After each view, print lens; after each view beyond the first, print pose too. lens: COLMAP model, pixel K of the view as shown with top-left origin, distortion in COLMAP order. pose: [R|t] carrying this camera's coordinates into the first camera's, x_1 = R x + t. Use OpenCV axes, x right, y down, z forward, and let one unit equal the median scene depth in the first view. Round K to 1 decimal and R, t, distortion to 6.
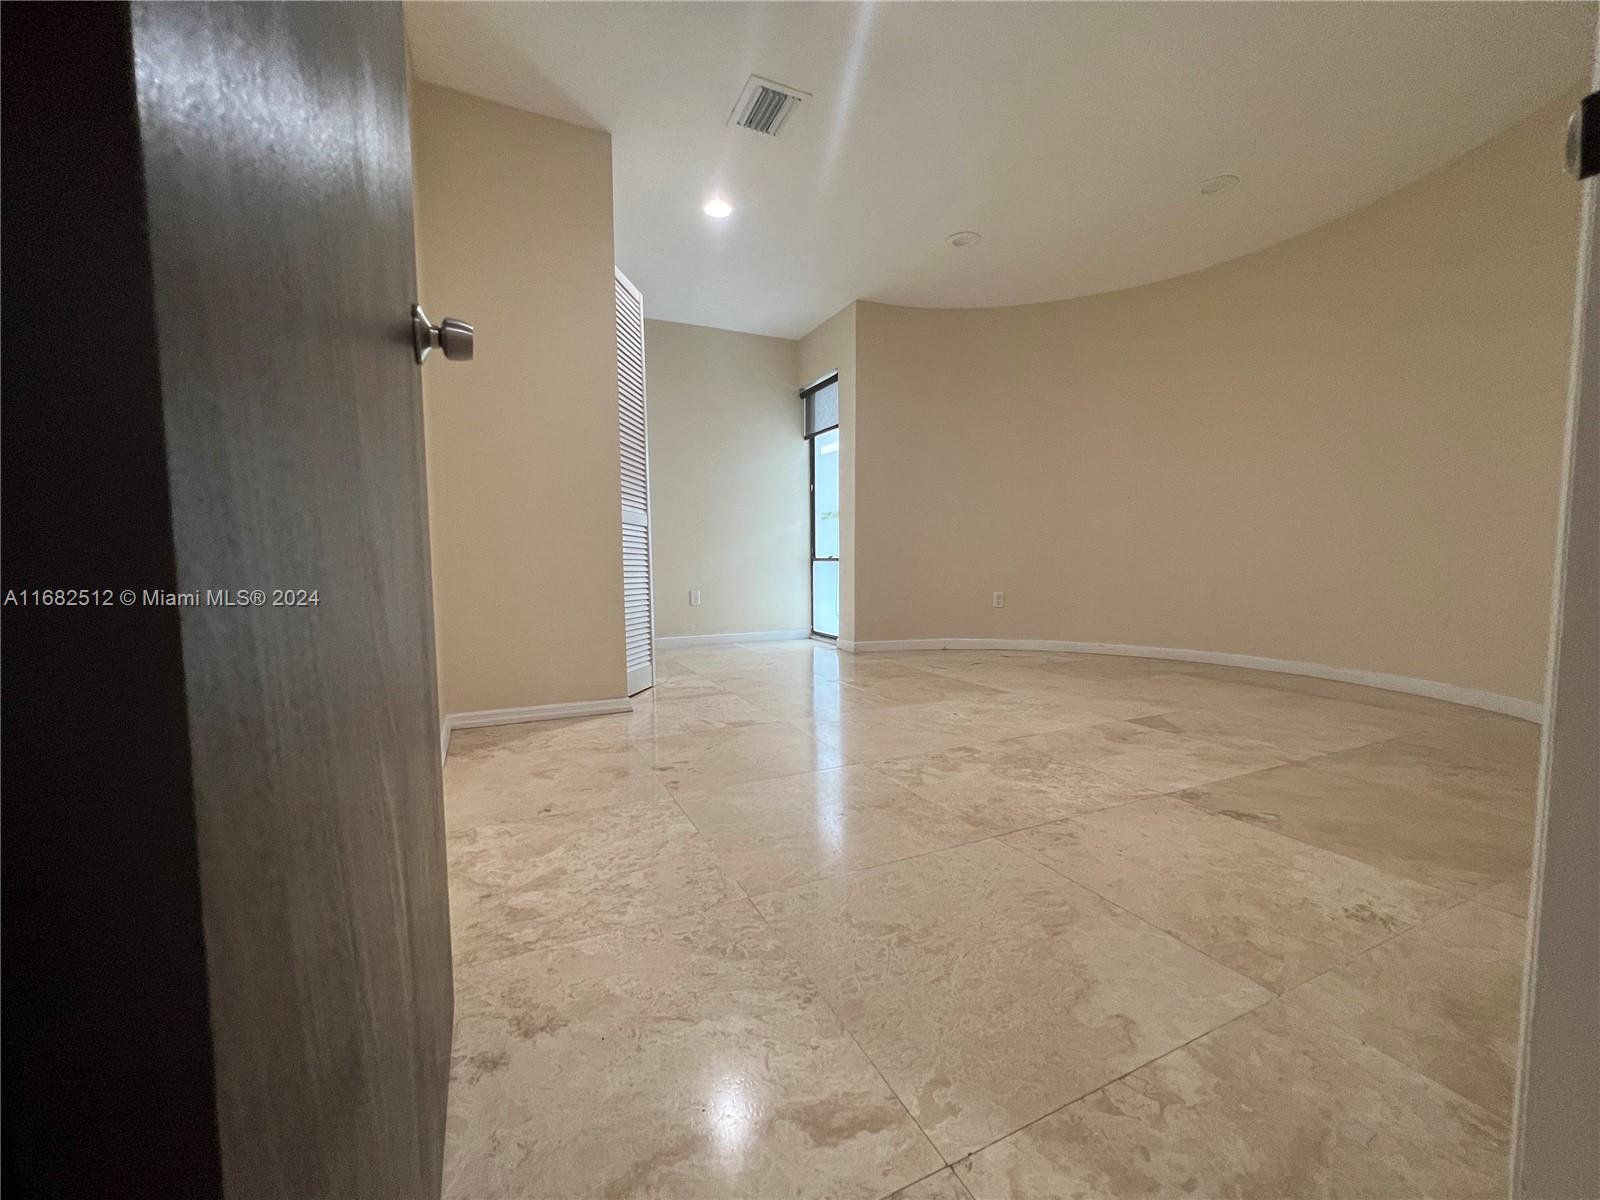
lens RADIAL K [[640.1, 0, 805.4], [0, 640.1, 608.8], [0, 0, 1]] dist [-0.001192, 0.001355]
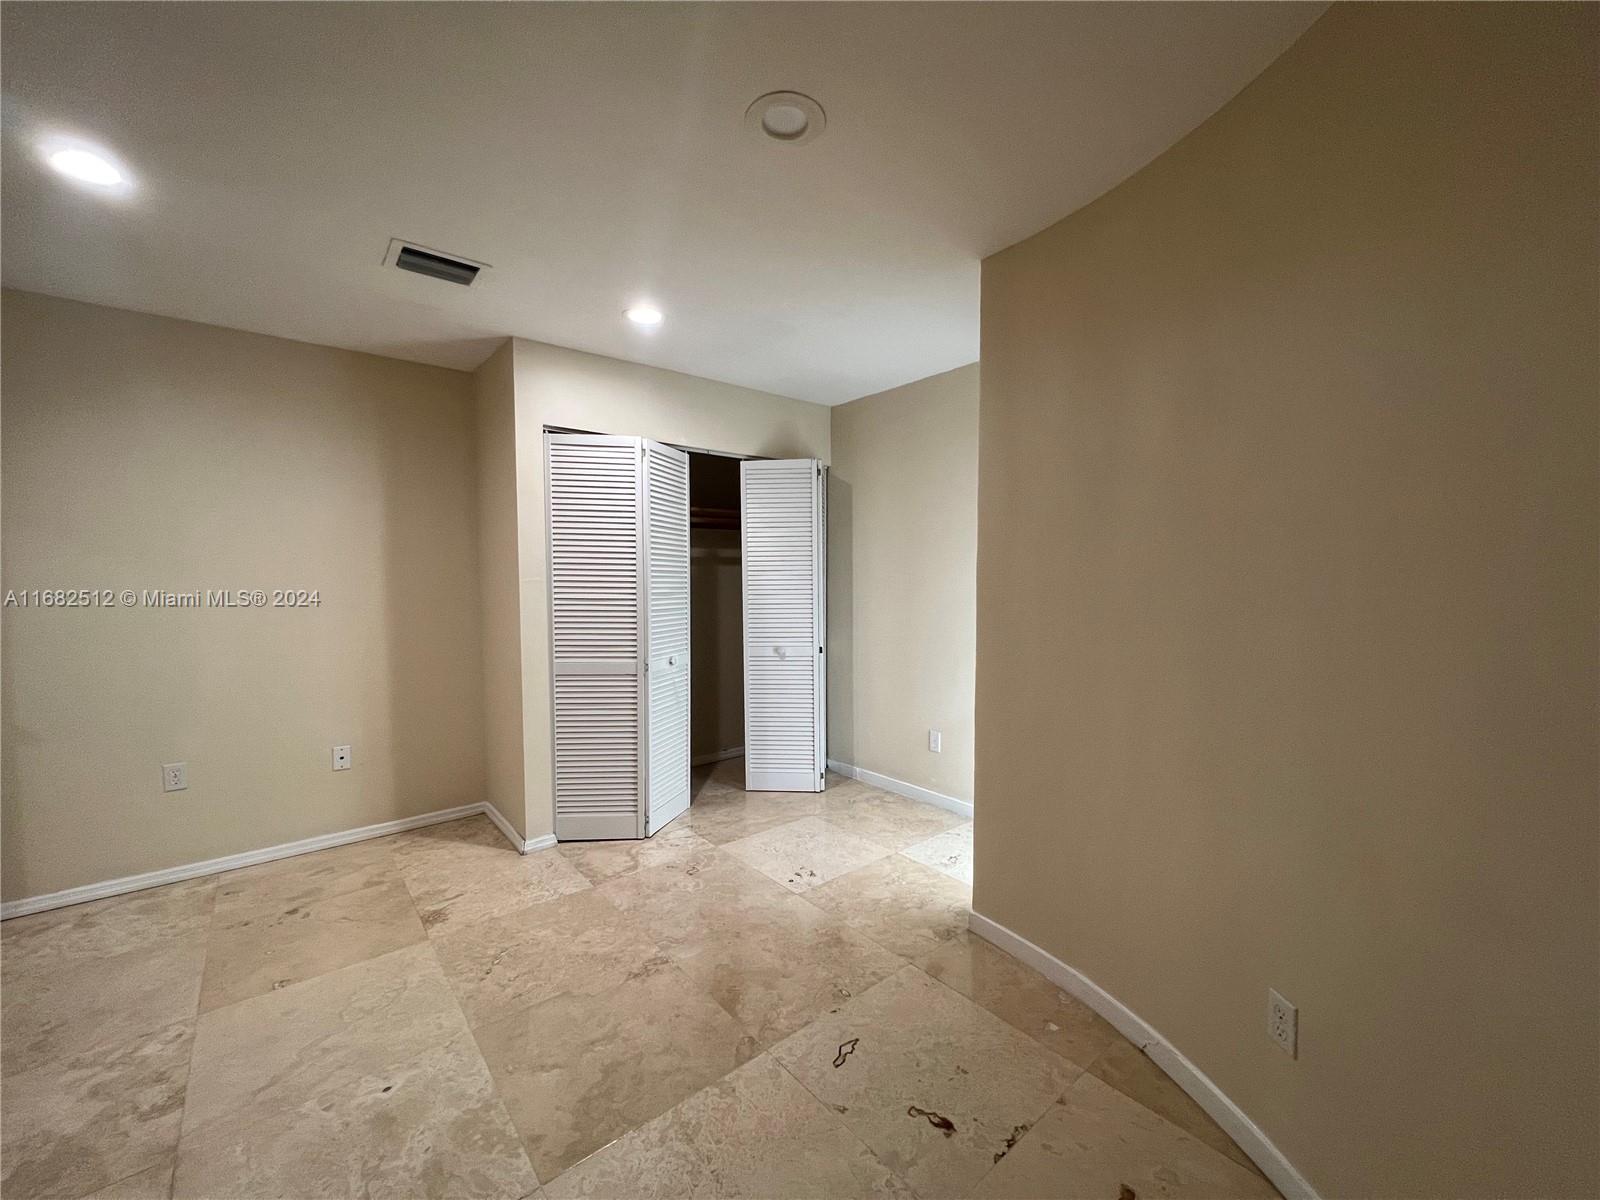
lens RADIAL K [[640.1, 0, 805.4], [0, 640.1, 608.8], [0, 0, 1]] dist [-0.001192, 0.001355]
pose [[0.252072, 0.059534, -0.965875, 1.201920], [-0.069952, 0.996616, 0.043173, -0.462345], [0.965177, 0.056683, 0.255383, 1.613322]]
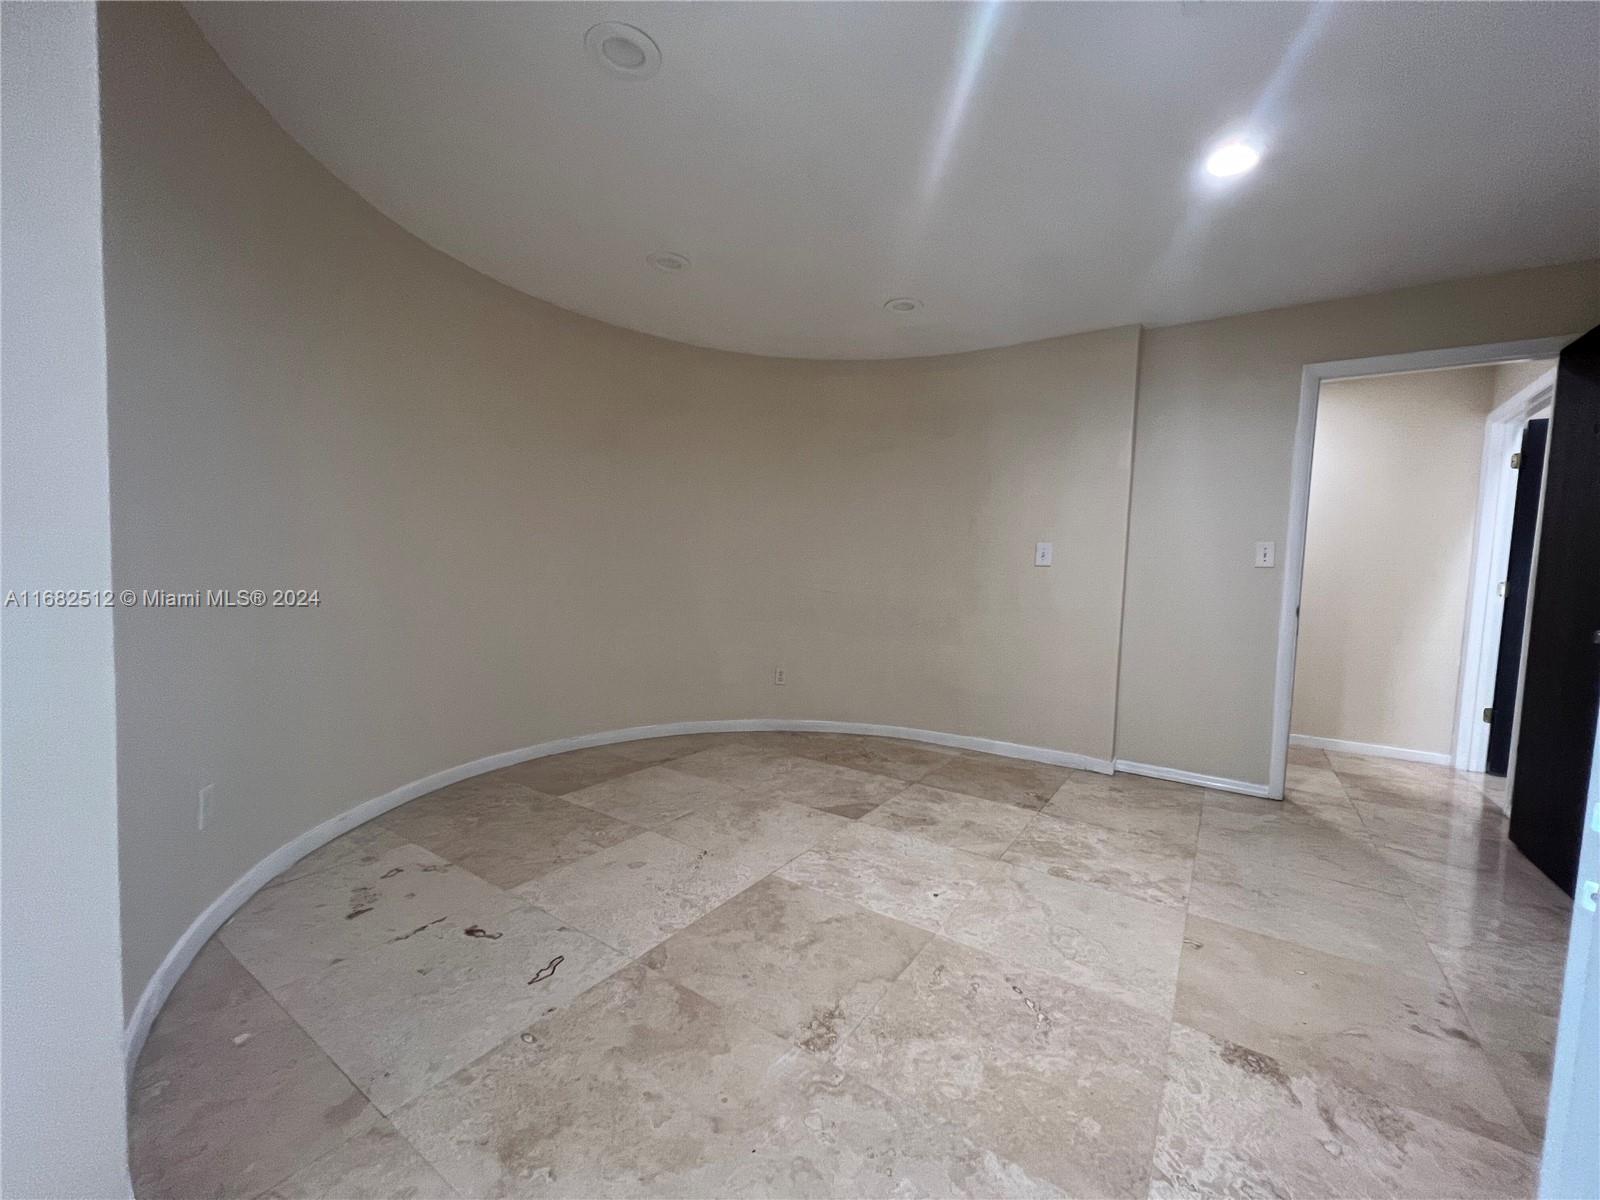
lens RADIAL K [[640.1, 0, 805.4], [0, 640.1, 608.8], [0, 0, 1]] dist [-0.001192, 0.001355]
pose [[-0.508131, -0.064074, 0.858893, -0.449632], [0.032478, 0.995094, 0.093449, -0.353265], [-0.860667, 0.075380, -0.503557, 2.020877]]
